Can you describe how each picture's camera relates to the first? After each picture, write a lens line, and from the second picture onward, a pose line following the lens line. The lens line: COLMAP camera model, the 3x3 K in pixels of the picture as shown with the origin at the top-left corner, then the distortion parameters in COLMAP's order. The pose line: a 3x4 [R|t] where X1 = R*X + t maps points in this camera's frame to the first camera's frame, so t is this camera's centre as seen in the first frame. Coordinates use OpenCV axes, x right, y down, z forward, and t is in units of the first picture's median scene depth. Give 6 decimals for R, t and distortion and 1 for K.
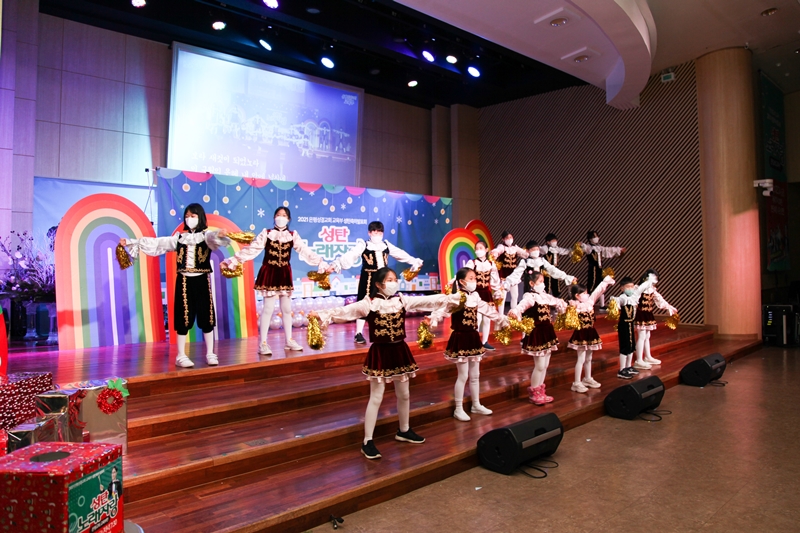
lens RADIAL K [[582.0, 0, 427.8], [0, 582.0, 246.6], [0, 0, 1]] dist [-0.003340, -0.000228]
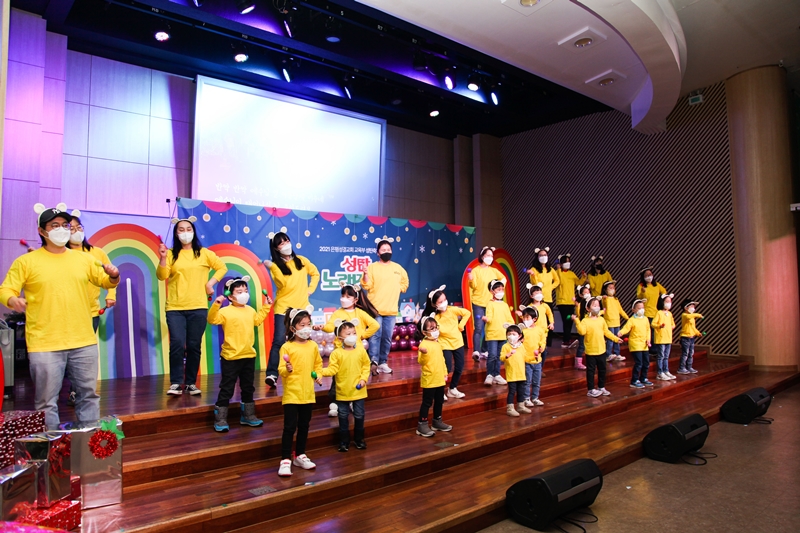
lens RADIAL K [[553.5, 0, 418.5], [0, 553.5, 271.8], [0, 0, 1]] dist [-0.016540, -0.000052]
pose [[0.998216, -0.006537, -0.059352, 0.001378], [0.005996, 0.999939, -0.009294, 0.001761], [0.059409, 0.008922, 0.998194, 0.064568]]
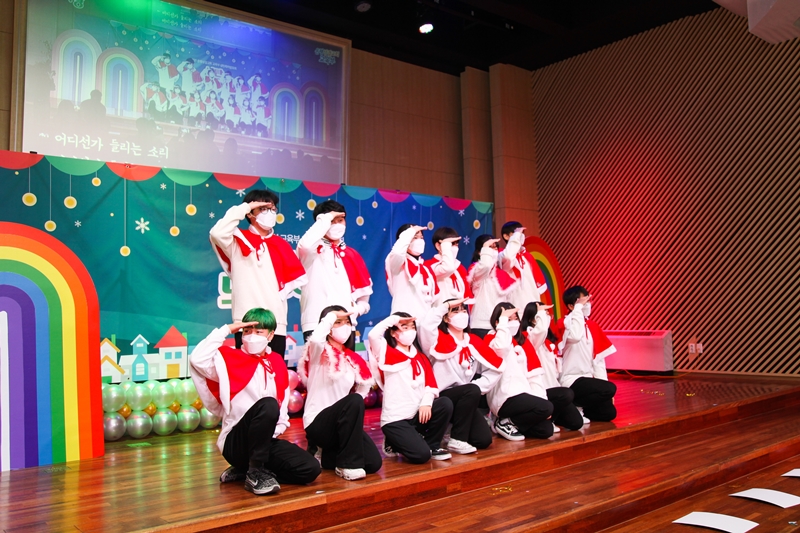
lens RADIAL K [[697.4, 0, 416.7], [0, 697.4, 266.7], [0, 0, 1]] dist [-0.011393, -0.000284]
pose [[0.995476, -0.024769, -0.091725, 0.035842], [0.021815, 0.999215, -0.033072, 0.009243], [0.092472, 0.030921, 0.995235, 0.322451]]
